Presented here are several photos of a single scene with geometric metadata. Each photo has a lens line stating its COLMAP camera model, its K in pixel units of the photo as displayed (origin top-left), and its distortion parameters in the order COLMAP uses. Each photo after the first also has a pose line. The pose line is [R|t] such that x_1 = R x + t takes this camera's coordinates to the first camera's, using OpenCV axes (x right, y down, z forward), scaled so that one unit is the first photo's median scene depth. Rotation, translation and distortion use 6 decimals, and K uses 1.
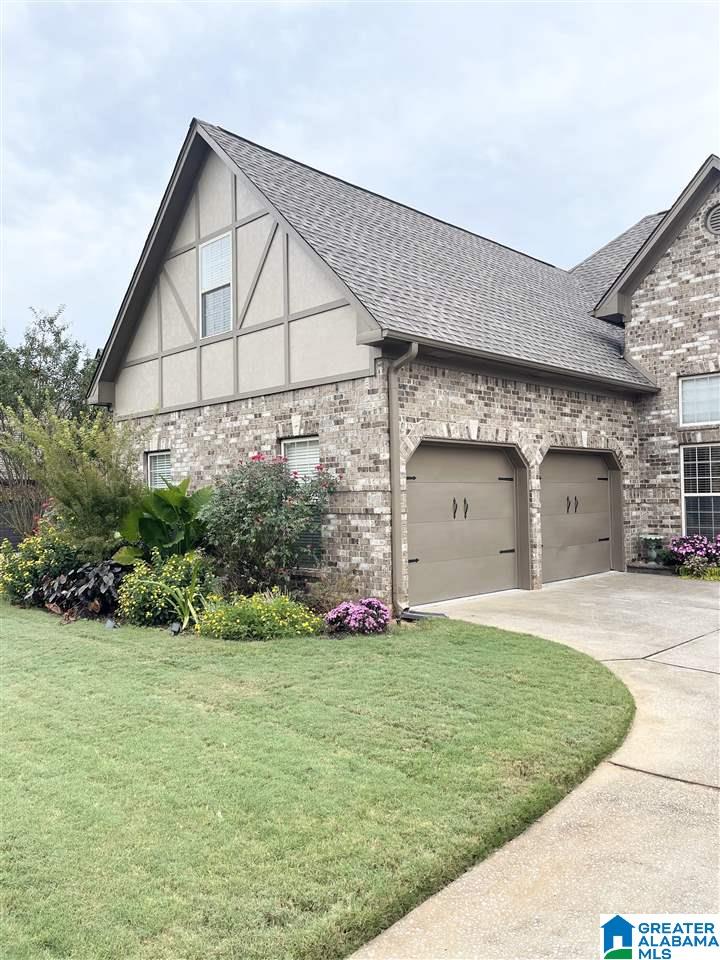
lens RADIAL K [[733.3, 0, 365.5], [0, 733.3, 478.4], [0, 0, 1]] dist [0.077500, -0.085610]
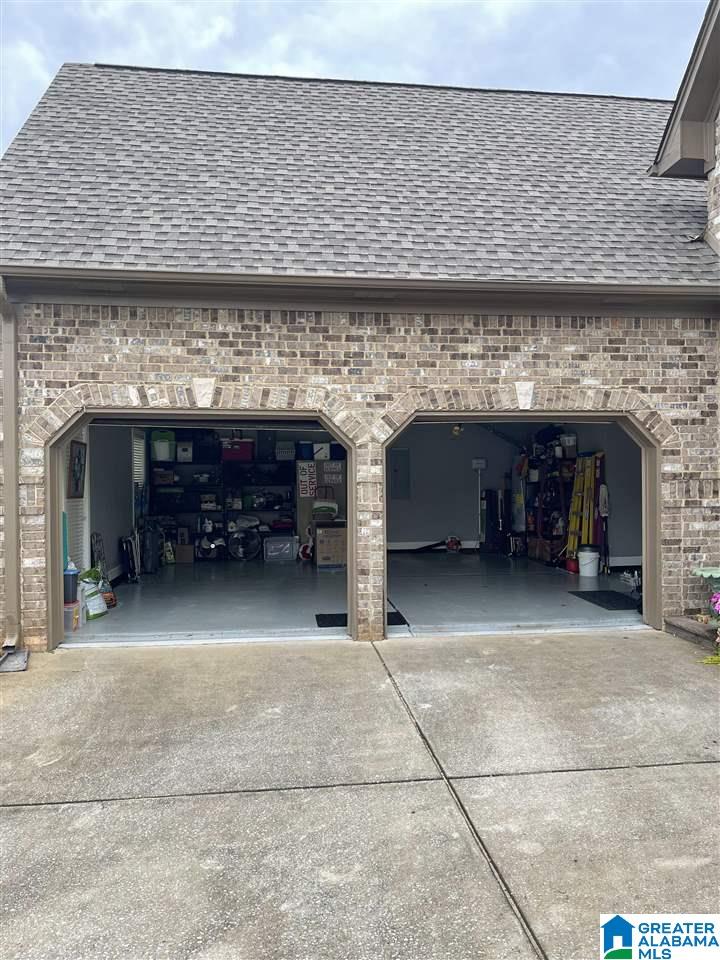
lens RADIAL K [[733.3, 0, 365.5], [0, 733.3, 478.4], [0, 0, 1]] dist [0.077500, -0.085610]
pose [[0.779872, 0.020379, -0.625607, 0.625871], [0.005380, 0.999215, 0.039257, -0.012596], [0.625916, -0.033981, 0.779150, 0.518160]]
